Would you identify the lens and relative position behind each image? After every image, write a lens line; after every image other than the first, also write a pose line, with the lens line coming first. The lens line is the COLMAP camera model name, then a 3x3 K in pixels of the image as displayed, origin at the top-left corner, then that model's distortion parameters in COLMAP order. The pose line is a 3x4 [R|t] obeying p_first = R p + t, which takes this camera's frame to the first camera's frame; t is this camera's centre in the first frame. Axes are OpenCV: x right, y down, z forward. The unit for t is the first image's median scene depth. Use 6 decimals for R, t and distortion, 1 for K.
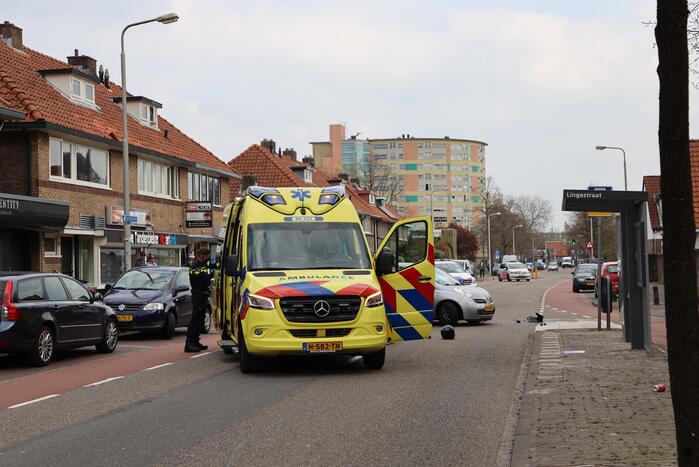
lens RADIAL K [[1109.7, 0, 349.5], [0, 1109.7, 233.5], [0, 0, 1]] dist [0.279510, 0.065521]
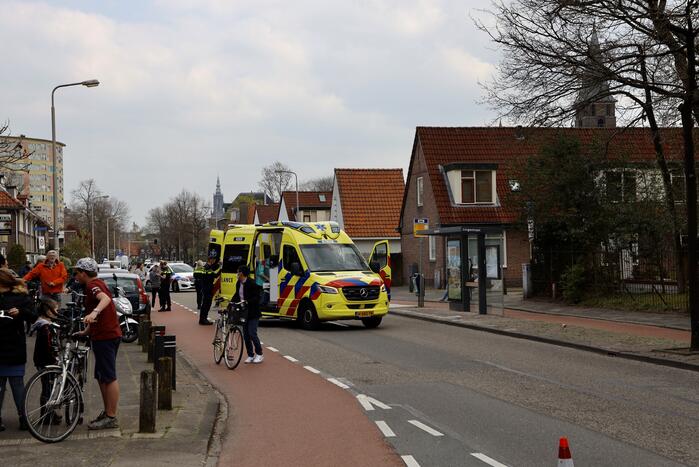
lens RADIAL K [[1109.7, 0, 349.5], [0, 1109.7, 233.5], [0, 0, 1]] dist [0.279510, 0.065521]
pose [[0.915258, 0.008630, 0.402776, -0.685460], [-0.009293, 0.999957, -0.000308, -0.024790], [-0.402761, -0.003461, 0.915298, -0.568365]]
